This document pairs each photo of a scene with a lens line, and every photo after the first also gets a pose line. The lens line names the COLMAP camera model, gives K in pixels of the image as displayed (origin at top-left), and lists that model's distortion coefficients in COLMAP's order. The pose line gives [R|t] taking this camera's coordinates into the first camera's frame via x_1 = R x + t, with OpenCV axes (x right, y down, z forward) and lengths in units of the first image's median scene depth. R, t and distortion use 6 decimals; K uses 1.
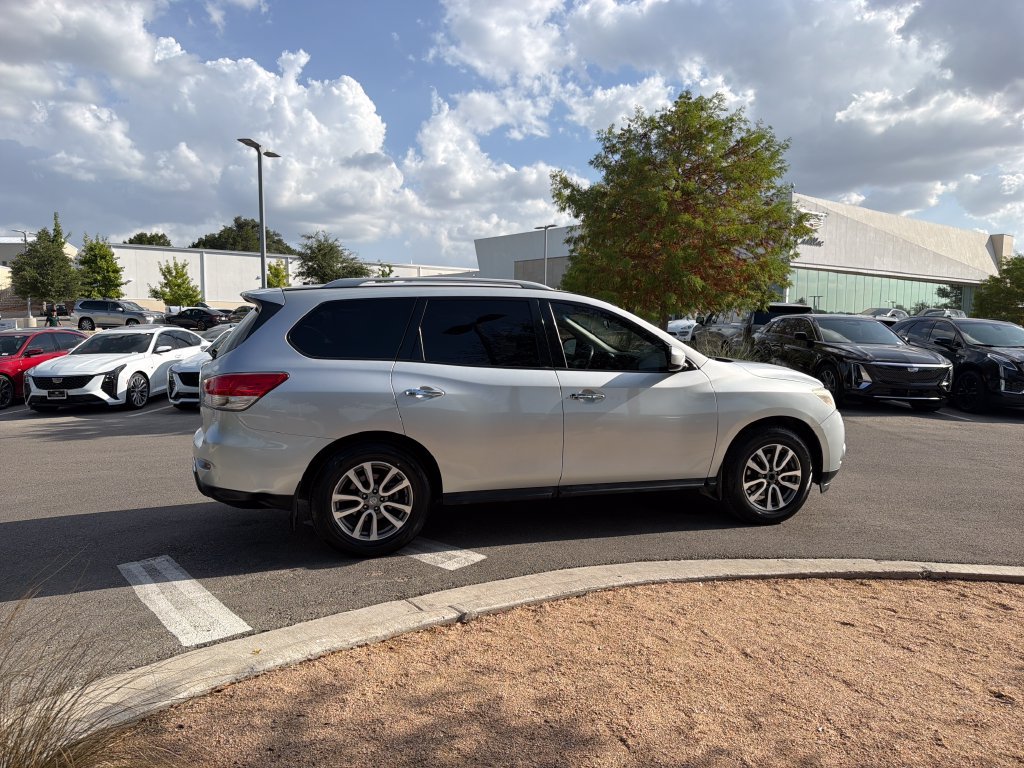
lens RADIAL K [[722.8, 0, 509.9], [0, 722.8, 386.7], [0, 0, 1]] dist [0.033819, -0.044172]
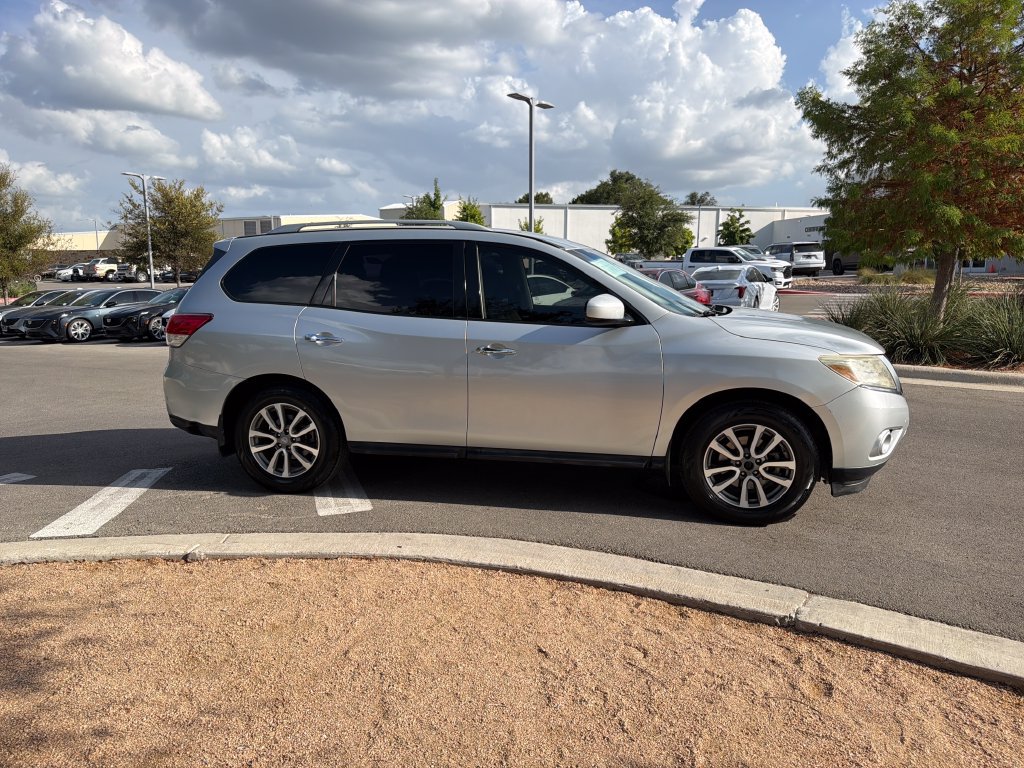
lens RADIAL K [[722.8, 0, 514.5], [0, 722.8, 391.6], [0, 0, 1]] dist [0.033819, -0.044172]
pose [[0.876992, 0.071756, -0.475117, 0.582390], [-0.036071, 0.995828, 0.083816, -0.012207], [0.479149, -0.056368, 0.875922, 0.236967]]
